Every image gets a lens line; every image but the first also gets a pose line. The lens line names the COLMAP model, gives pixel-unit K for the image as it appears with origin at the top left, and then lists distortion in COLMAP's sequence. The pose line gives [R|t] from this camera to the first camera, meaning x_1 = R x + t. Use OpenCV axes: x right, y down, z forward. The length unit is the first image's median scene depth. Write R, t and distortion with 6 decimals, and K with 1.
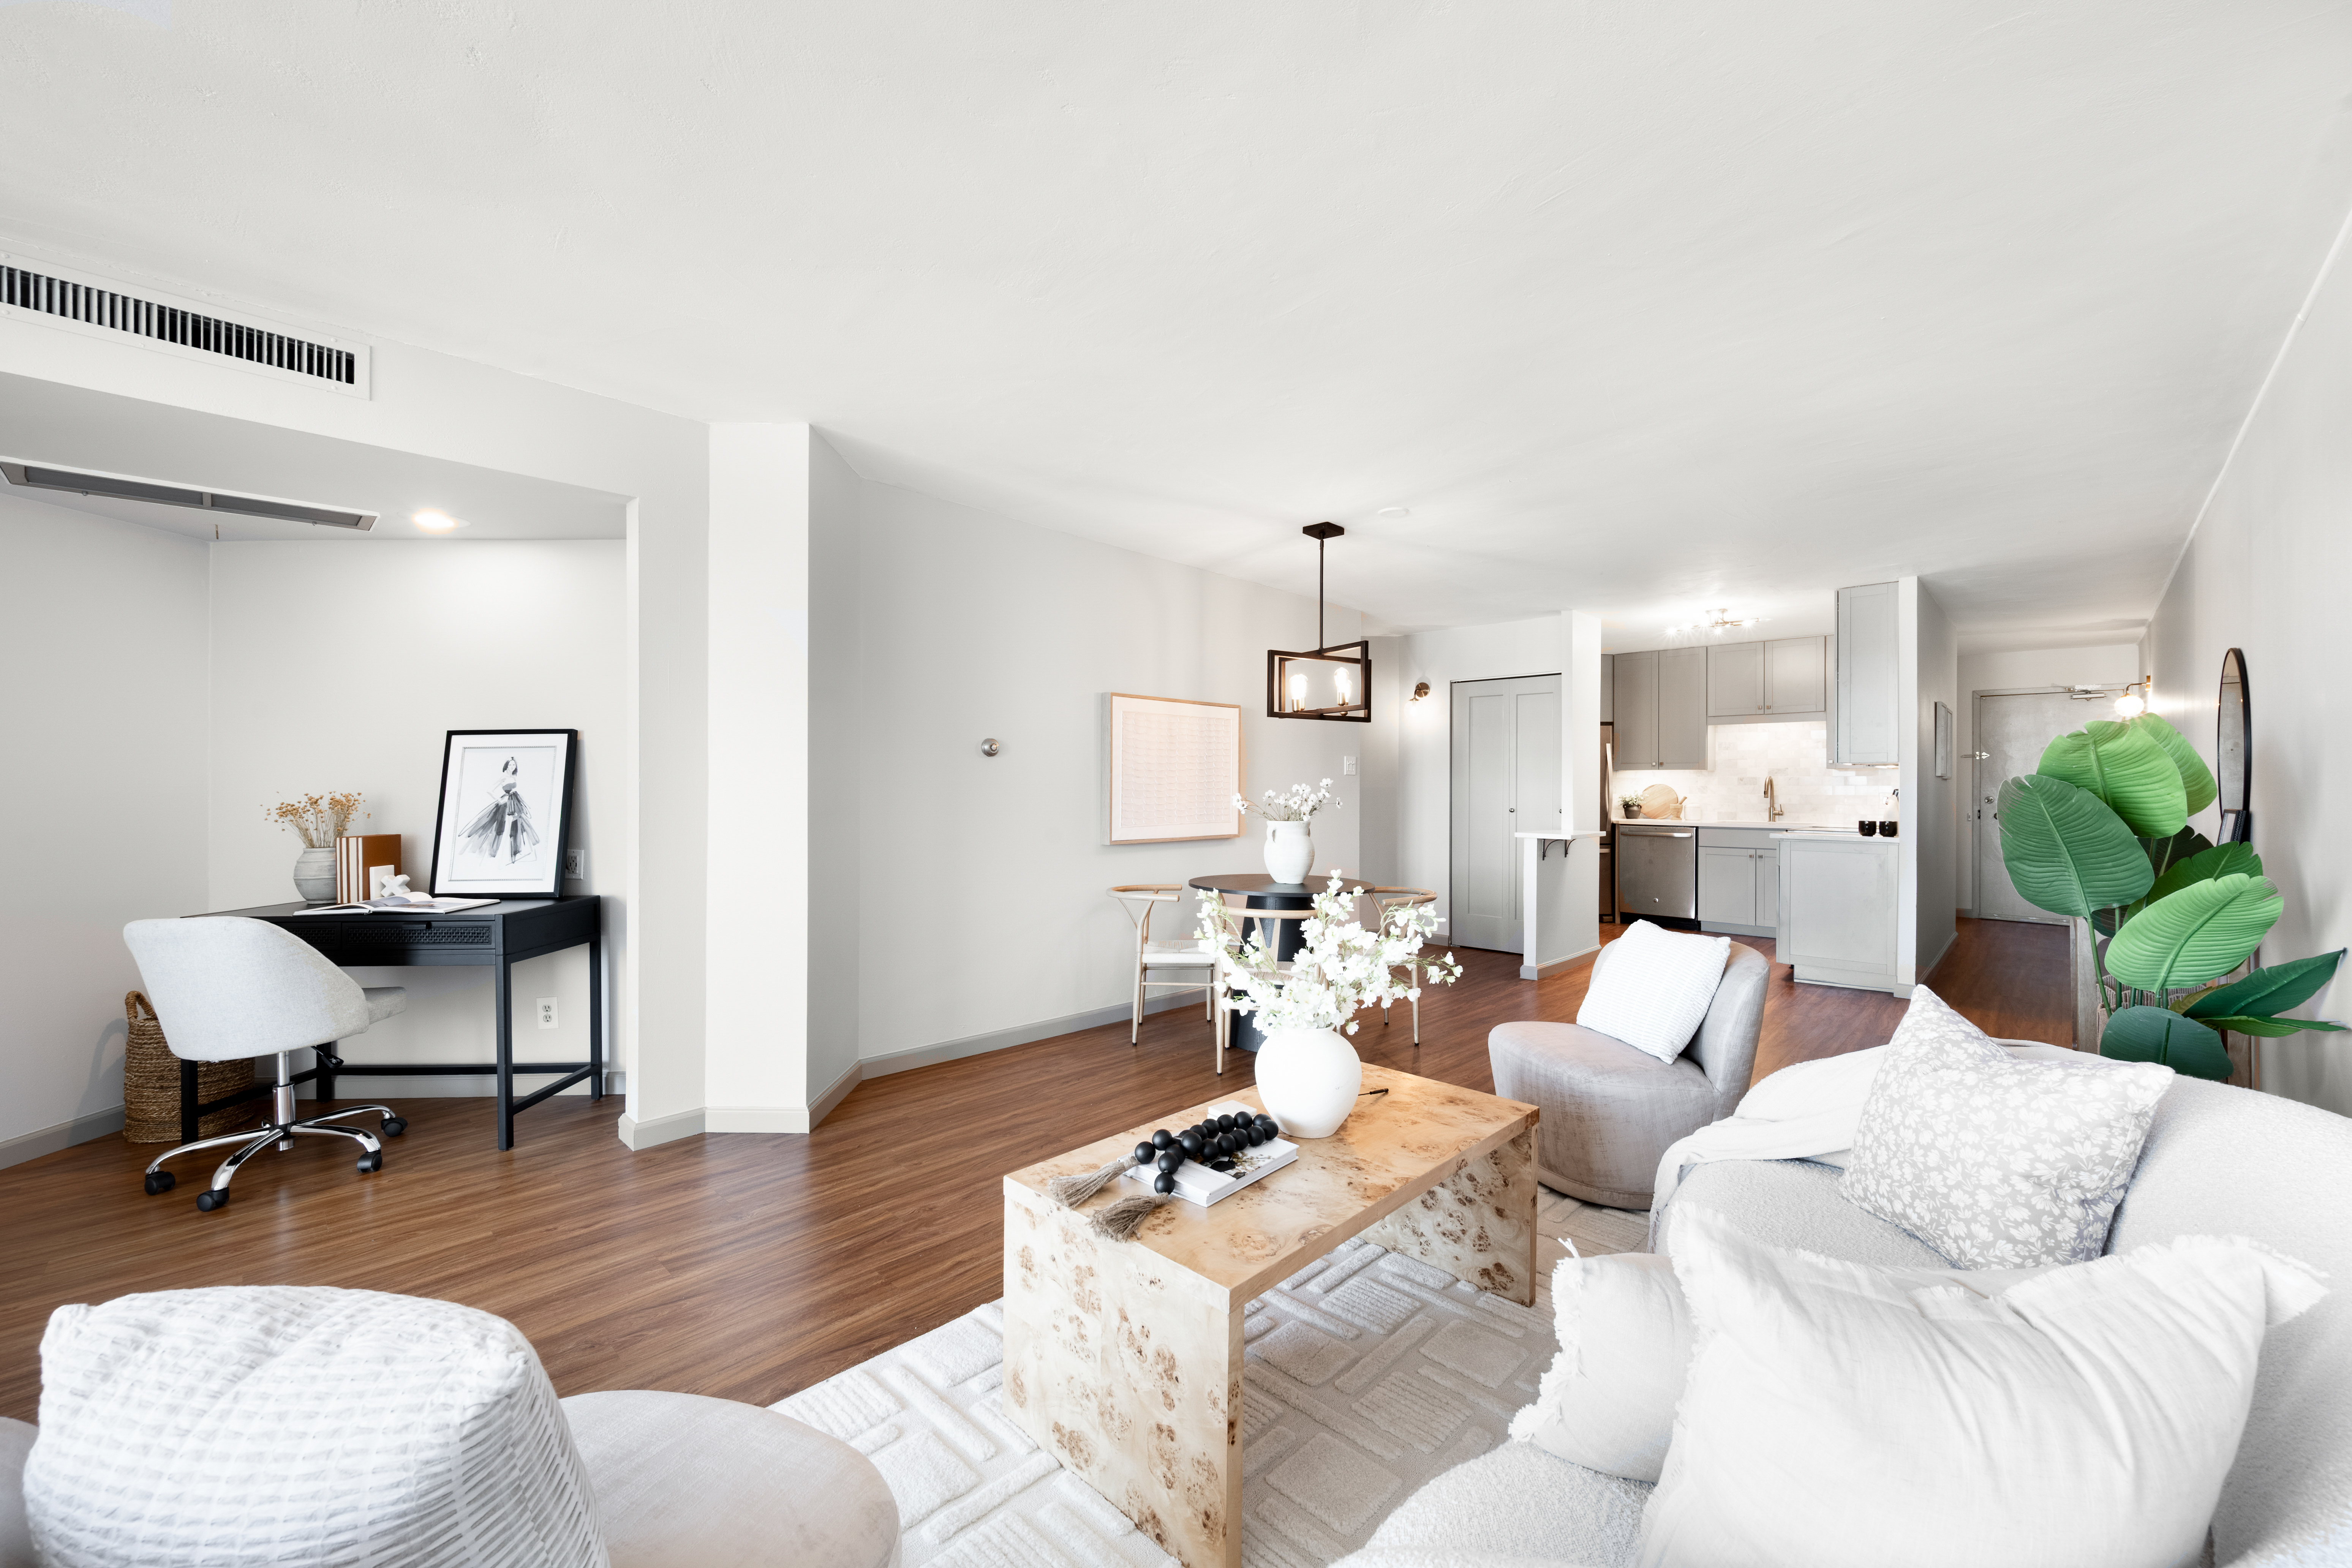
lens RADIAL K [[913.7, 0, 1143.1], [0, 913.7, 784.0], [0, 0, 1]] dist [-0.004842, -0.000446]
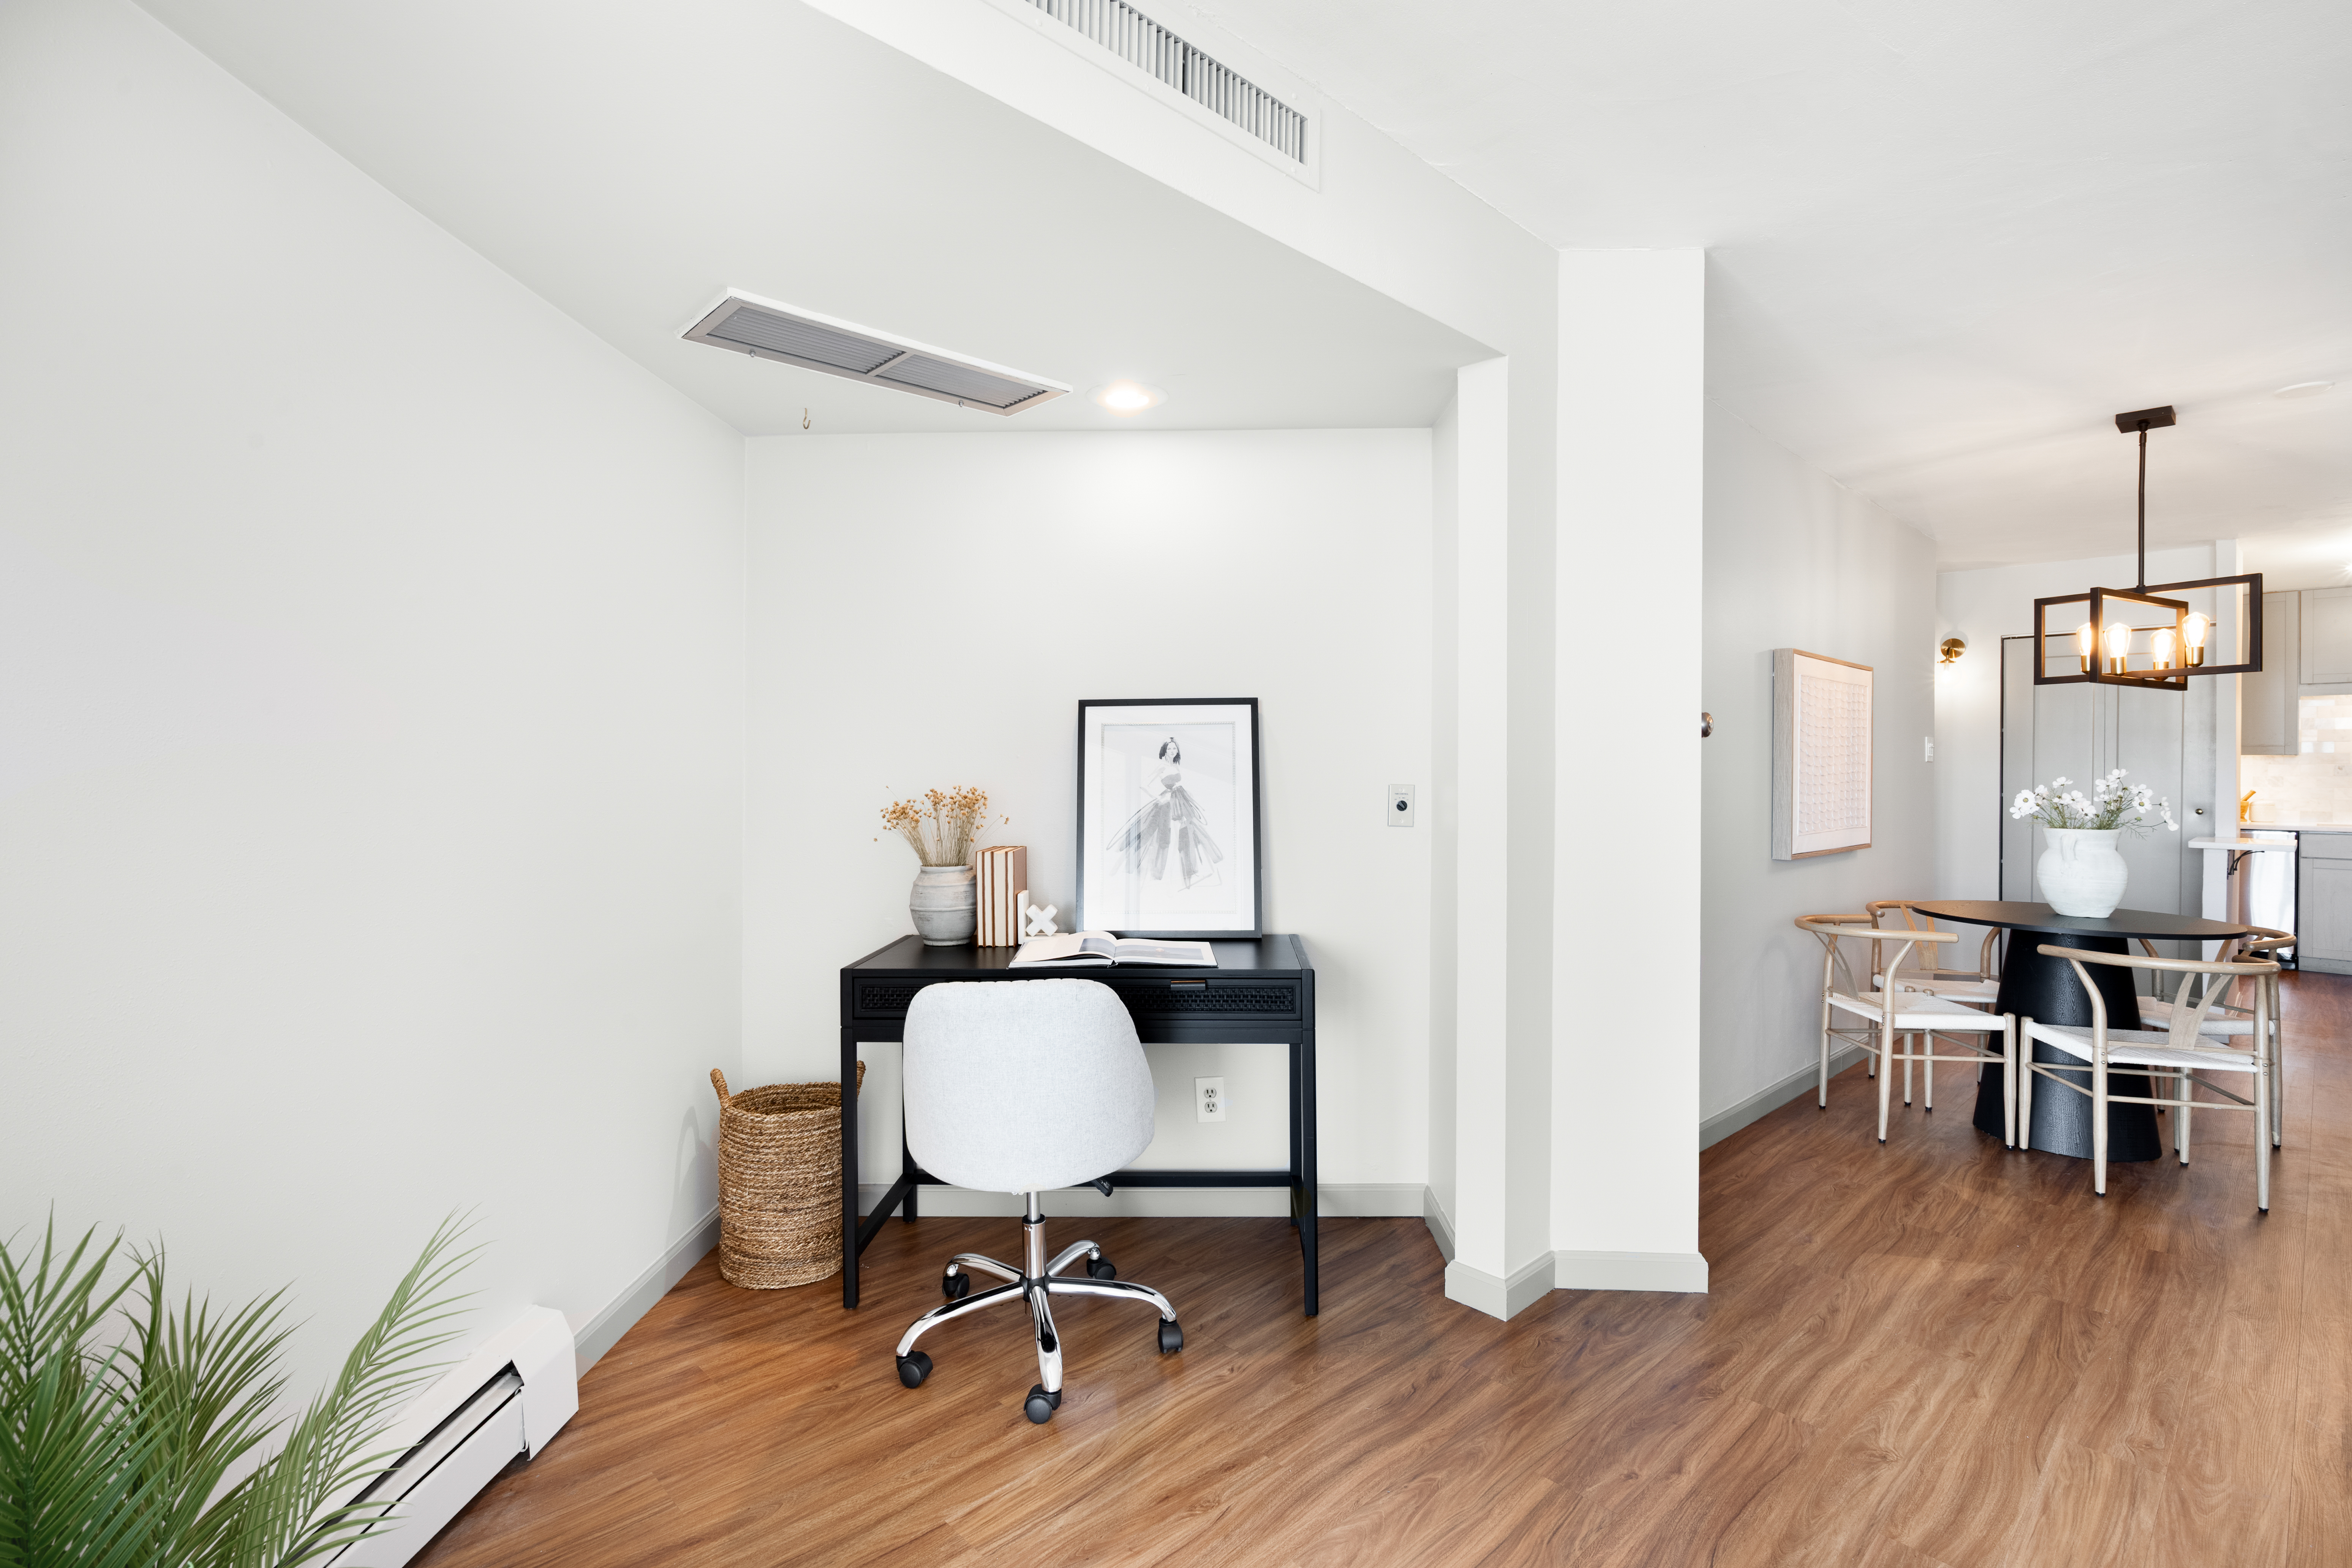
lens RADIAL K [[1109.6, 0, 1168.6], [0, 1109.6, 768.4], [0, 0, 1]] dist [-0.002877, 0.000777]
pose [[0.999149, 0.004498, -0.041003, -0.663139], [-0.004409, 0.999988, 0.002248, -0.007482], [0.041013, -0.002065, 0.999156, 0.142628]]
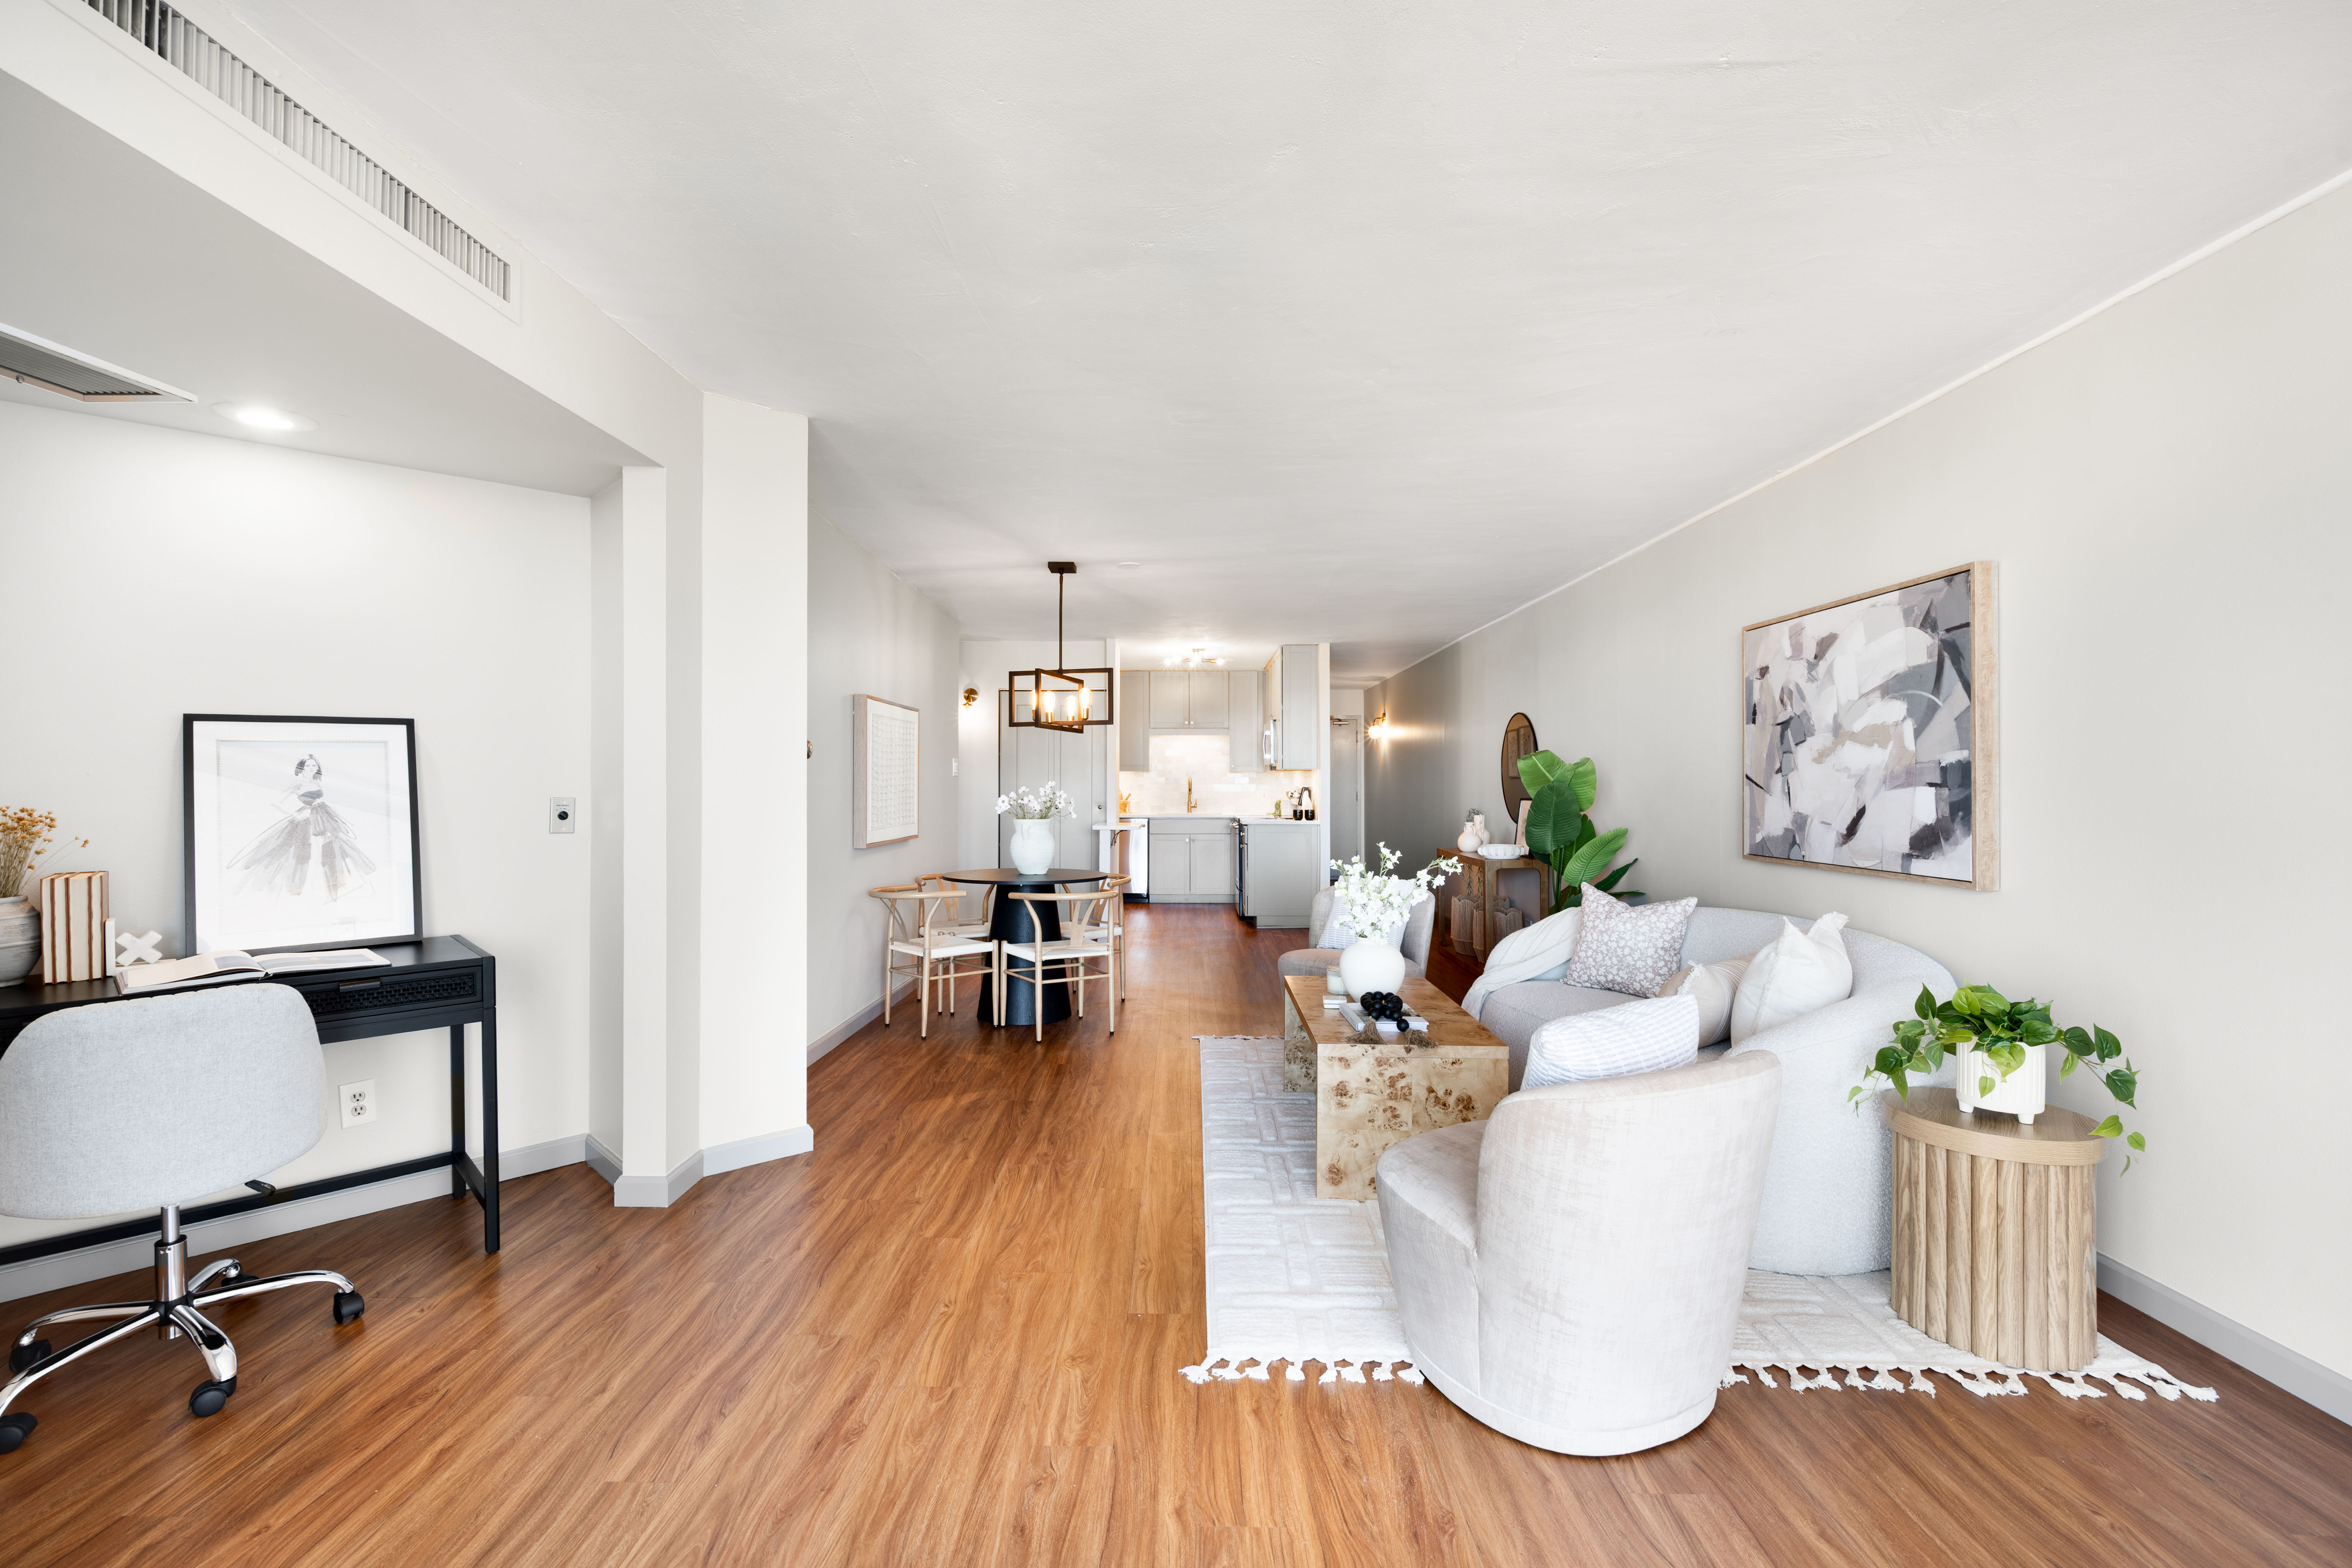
lens RADIAL K [[1028.1, 0, 1162.0], [0, 1028.1, 777.5], [0, 0, 1]] dist [0.003877, -0.000595]
pose [[0.732227, 0.002373, 0.681056, -0.758284], [-0.001003, 0.999997, -0.002405, -0.010254], [-0.681060, 0.001078, 0.732227, -0.050075]]
